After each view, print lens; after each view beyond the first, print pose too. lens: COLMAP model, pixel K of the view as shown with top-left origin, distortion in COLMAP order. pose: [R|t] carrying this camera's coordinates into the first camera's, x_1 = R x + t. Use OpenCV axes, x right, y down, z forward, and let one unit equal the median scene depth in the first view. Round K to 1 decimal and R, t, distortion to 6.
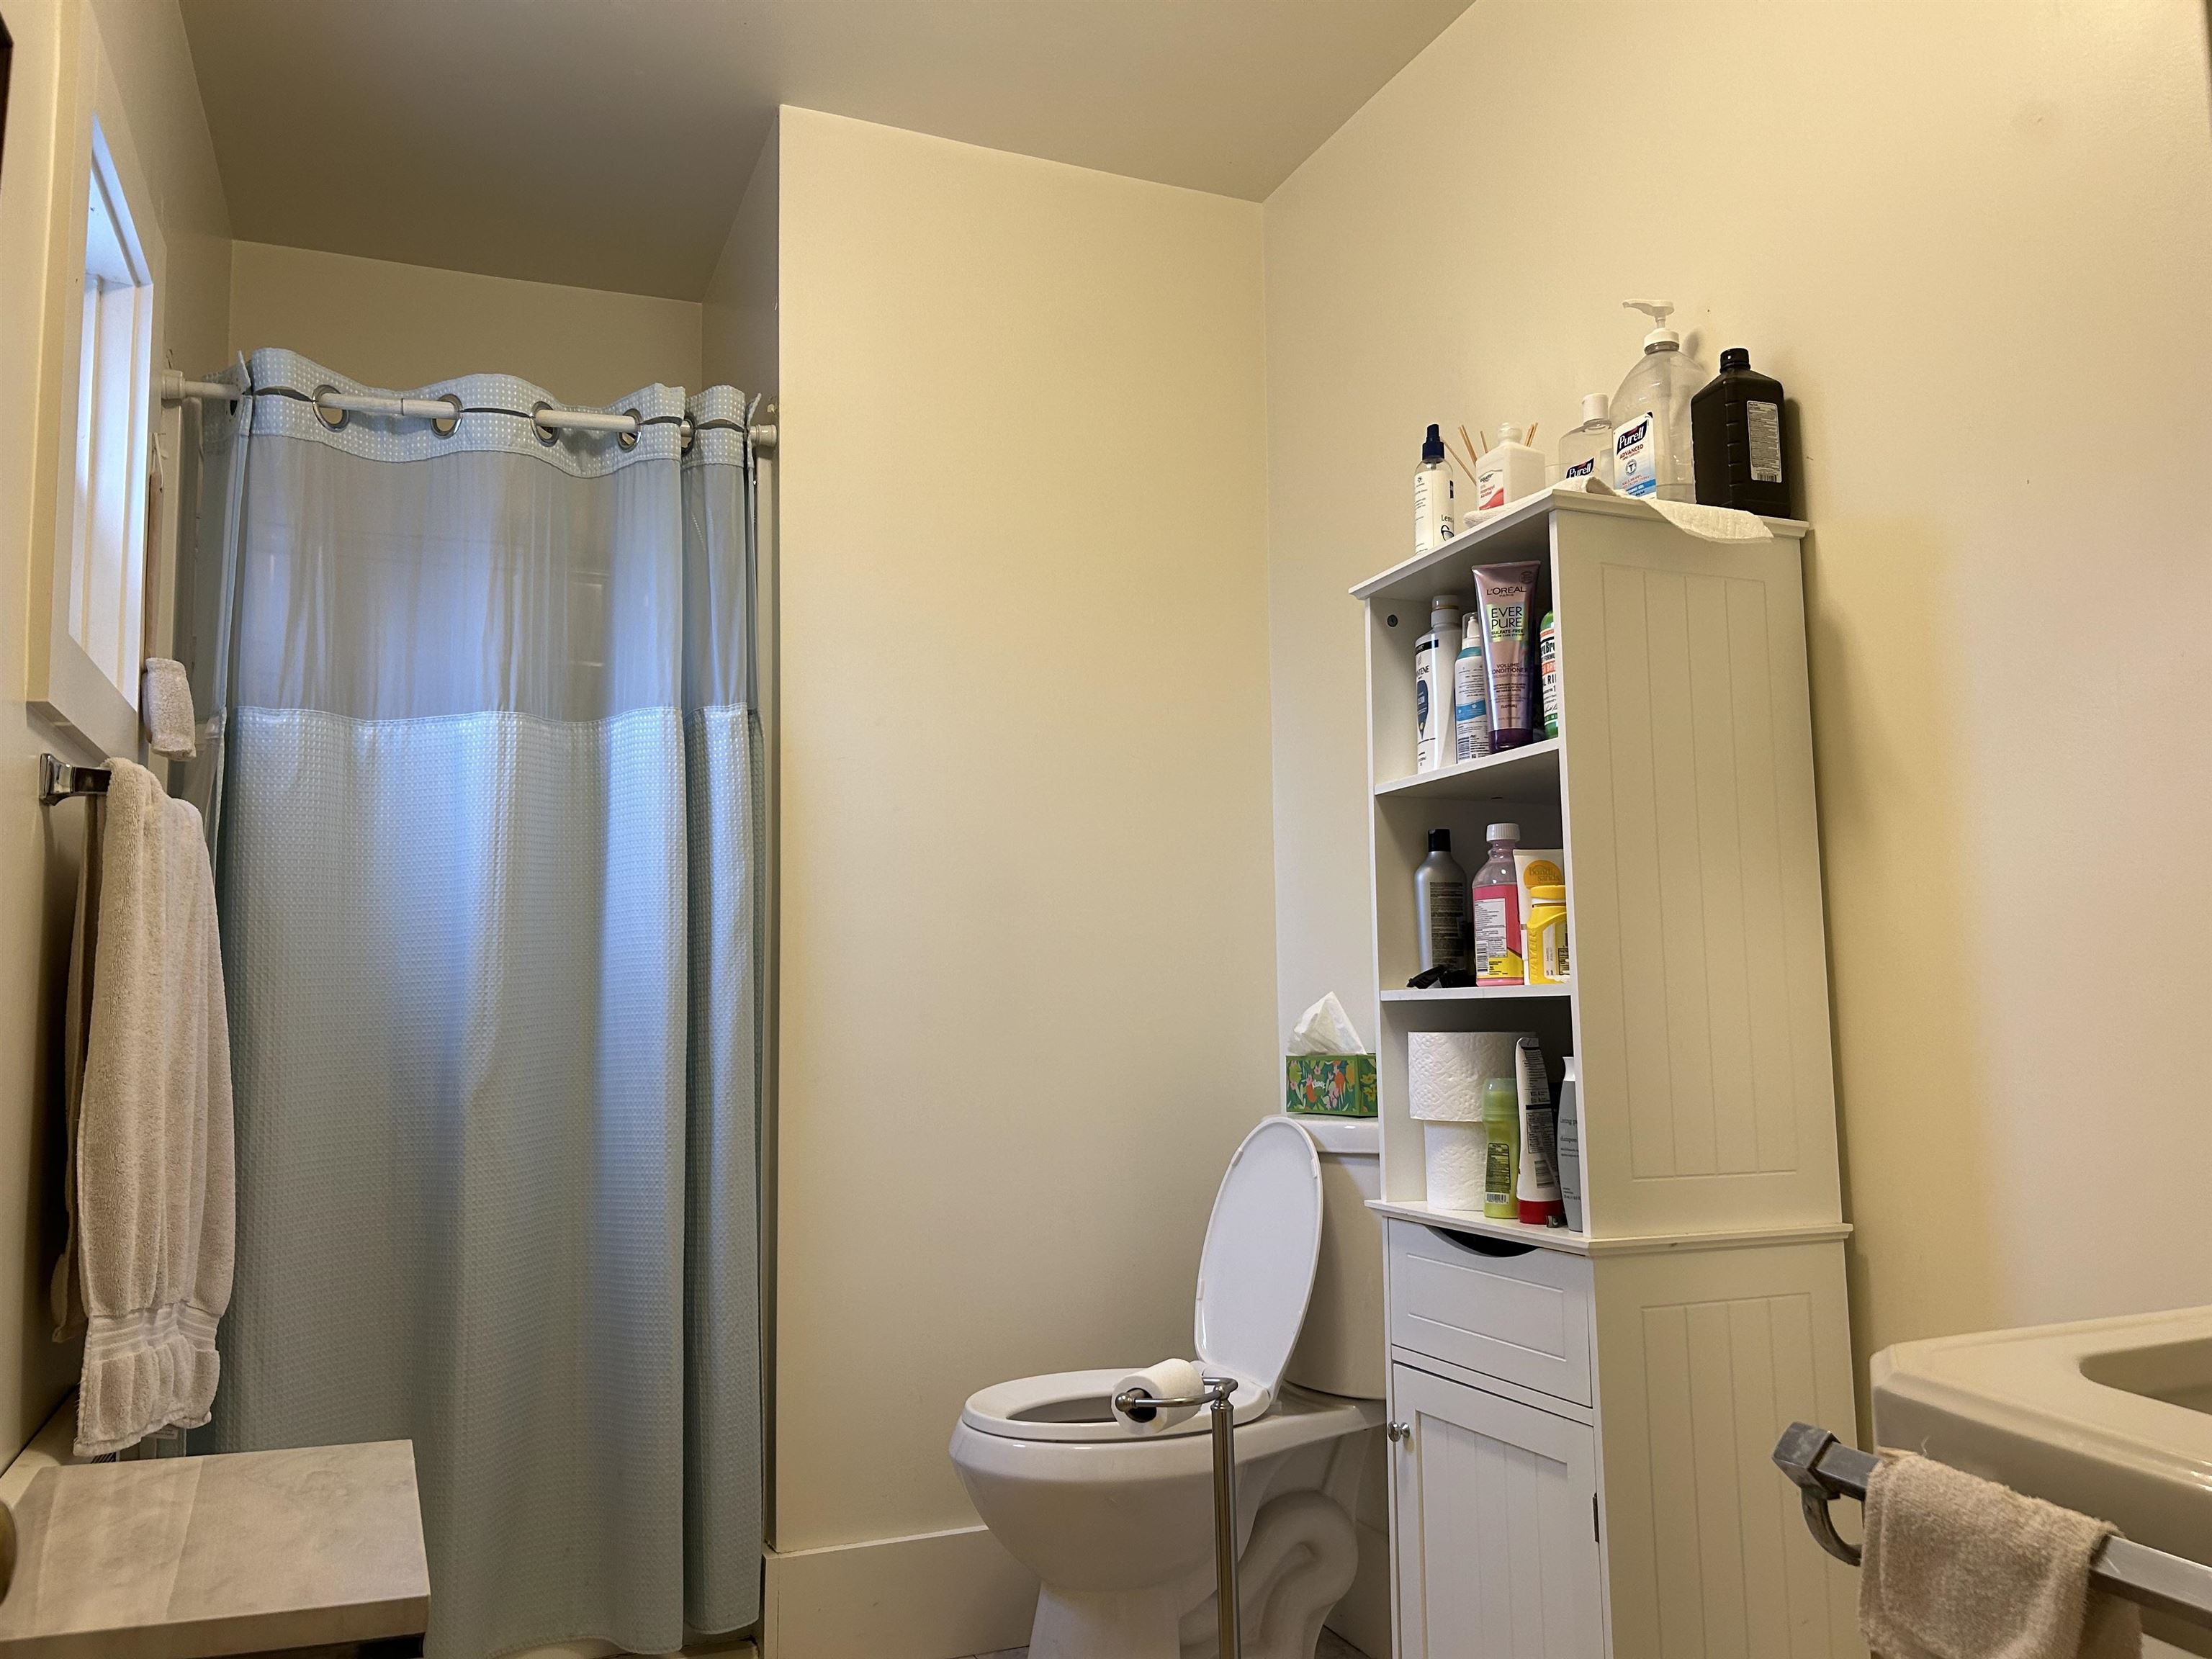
lens RADIAL K [[1689.8, 0, 1098.6], [0, 1689.8, 821.5], [0, 0, 1]] dist [0.048076, -0.044725]
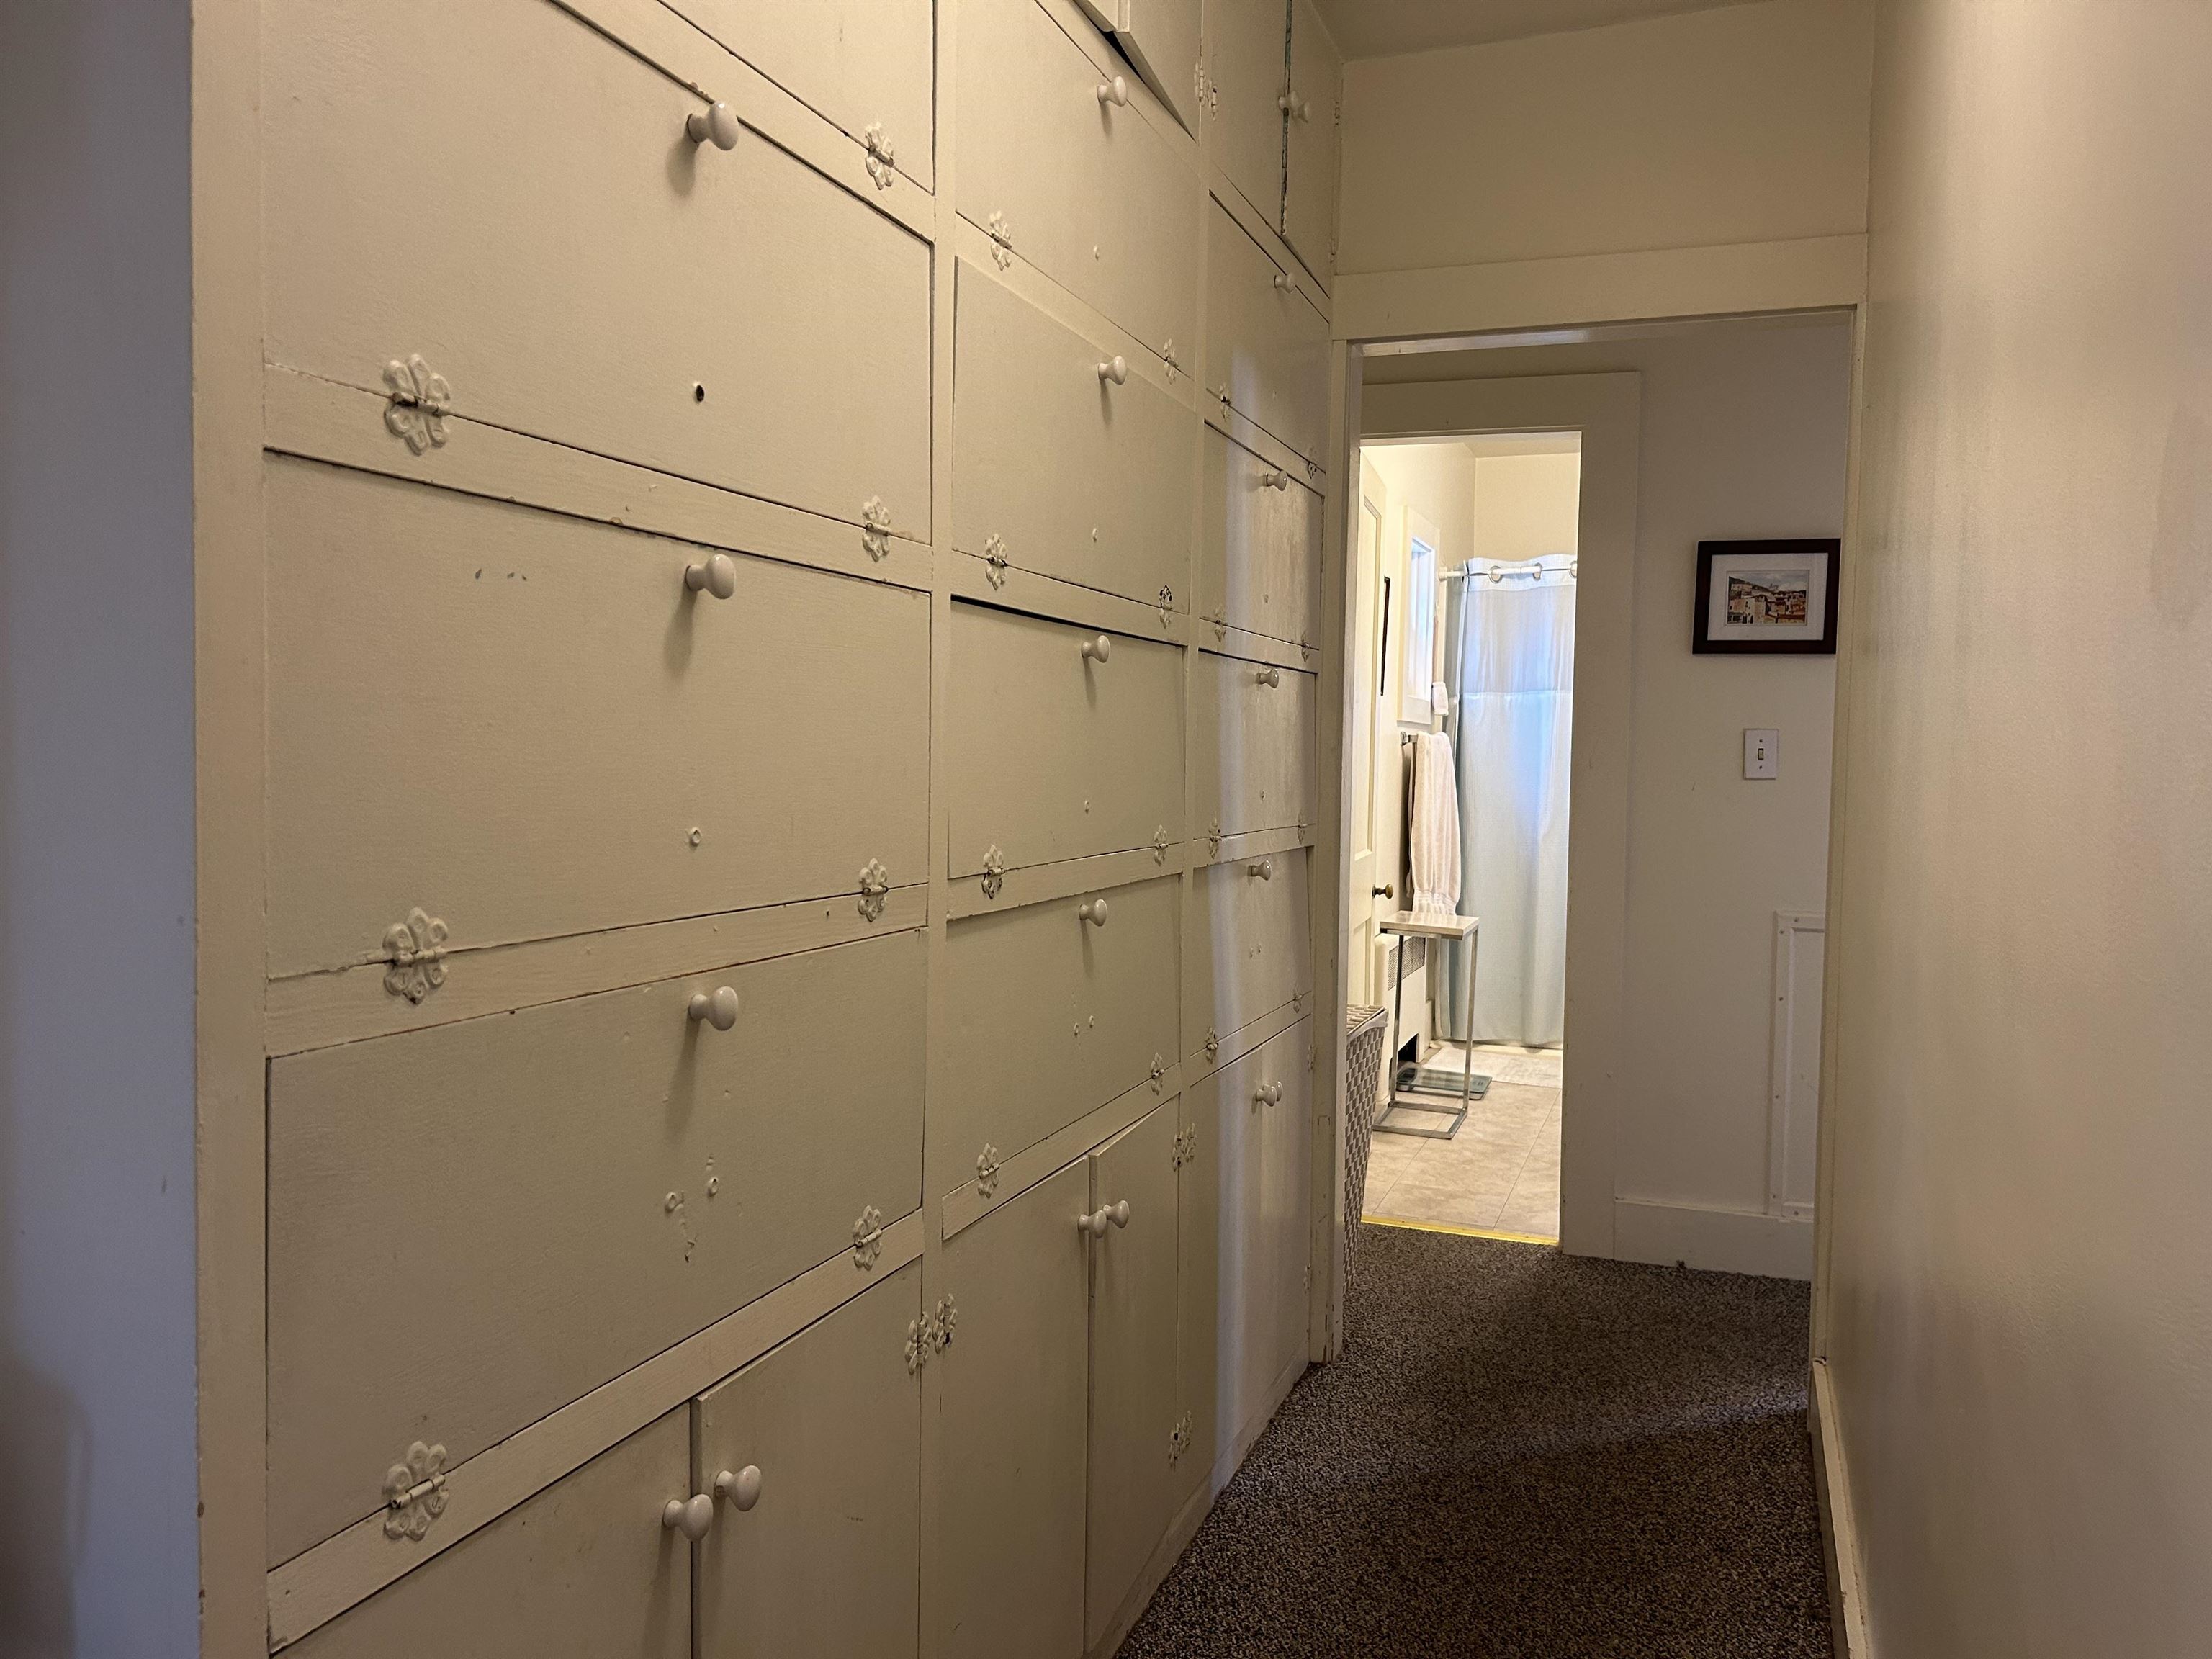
lens RADIAL K [[1689.8, 0, 1102.8], [0, 1689.8, 829.0], [0, 0, 1]] dist [0.048076, -0.044725]
pose [[0.734843, 0.061344, -0.675457, 1.002595], [0.042138, 0.989848, 0.135740, -0.262720], [0.676927, -0.128210, 0.724798, -1.520749]]
